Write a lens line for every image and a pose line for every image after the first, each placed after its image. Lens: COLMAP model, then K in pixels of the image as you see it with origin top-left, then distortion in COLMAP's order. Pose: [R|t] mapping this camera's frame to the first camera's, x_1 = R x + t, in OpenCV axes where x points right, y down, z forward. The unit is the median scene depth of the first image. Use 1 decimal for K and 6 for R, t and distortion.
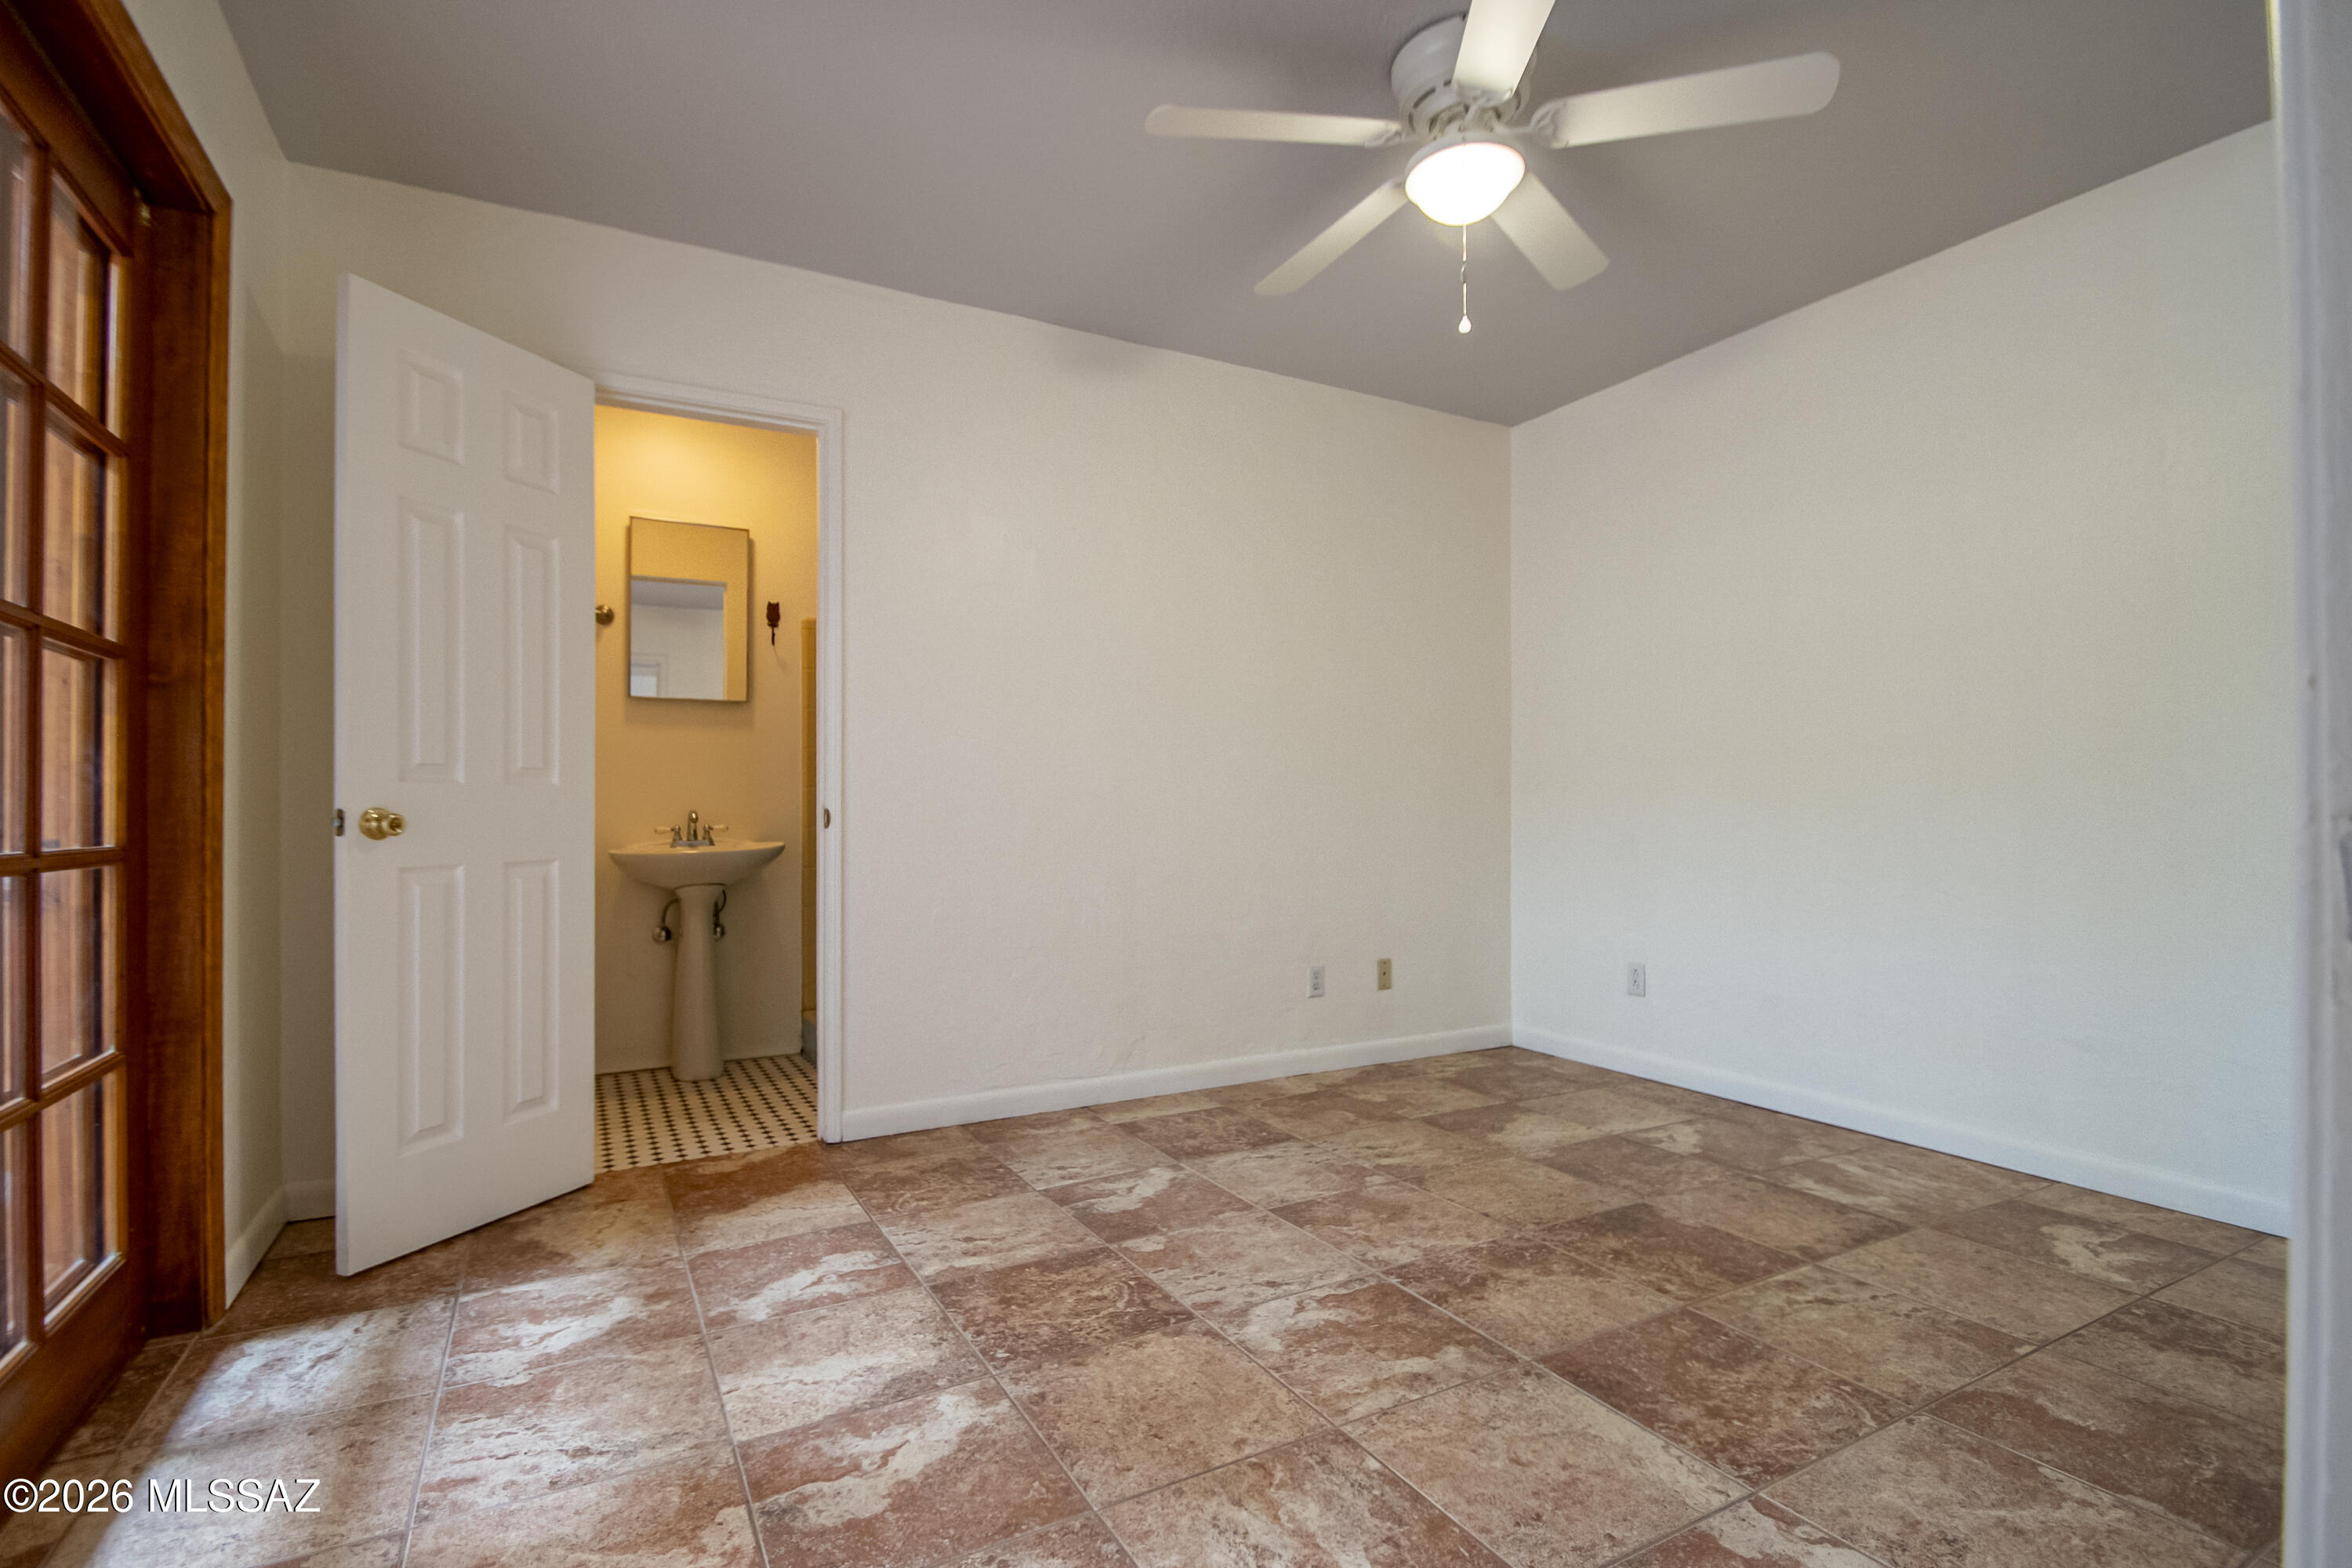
lens RADIAL K [[1103.4, 0, 1179.0], [0, 1103.4, 799.6], [0, 0, 1]] dist [0.009267, -0.012549]
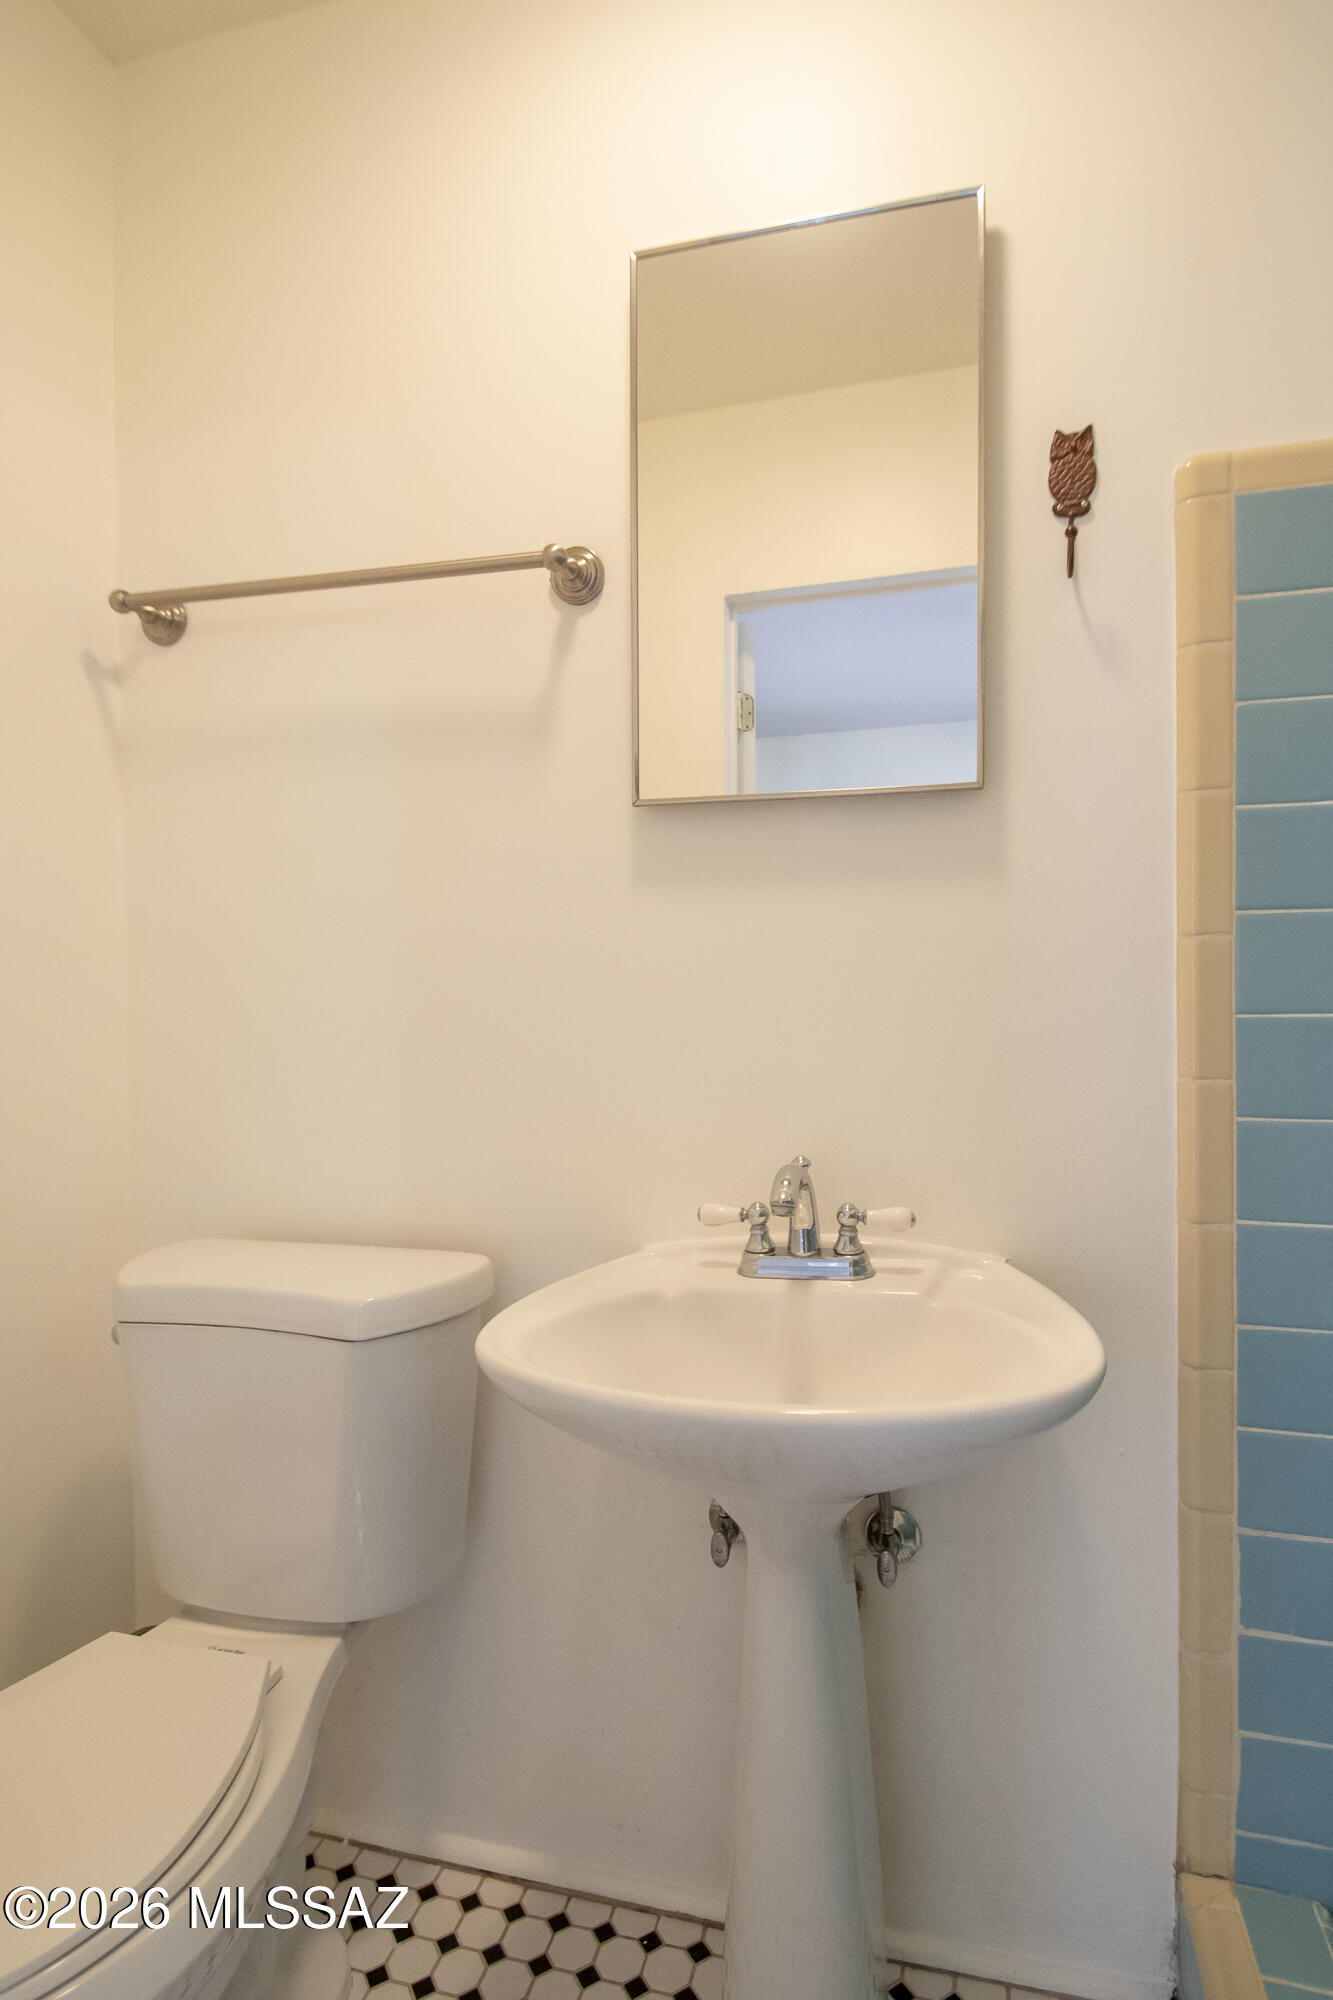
lens RADIAL K [[938.2, 0, 666.1], [0, 938.2, 1004.1], [0, 0, 1]] dist [0.009267, -0.012549]
pose [[0.748060, 0.000386, -0.663631, -0.287306], [0.002303, 0.999992, 0.003178, -0.031253], [0.663627, -0.003906, 0.748053, 0.755146]]
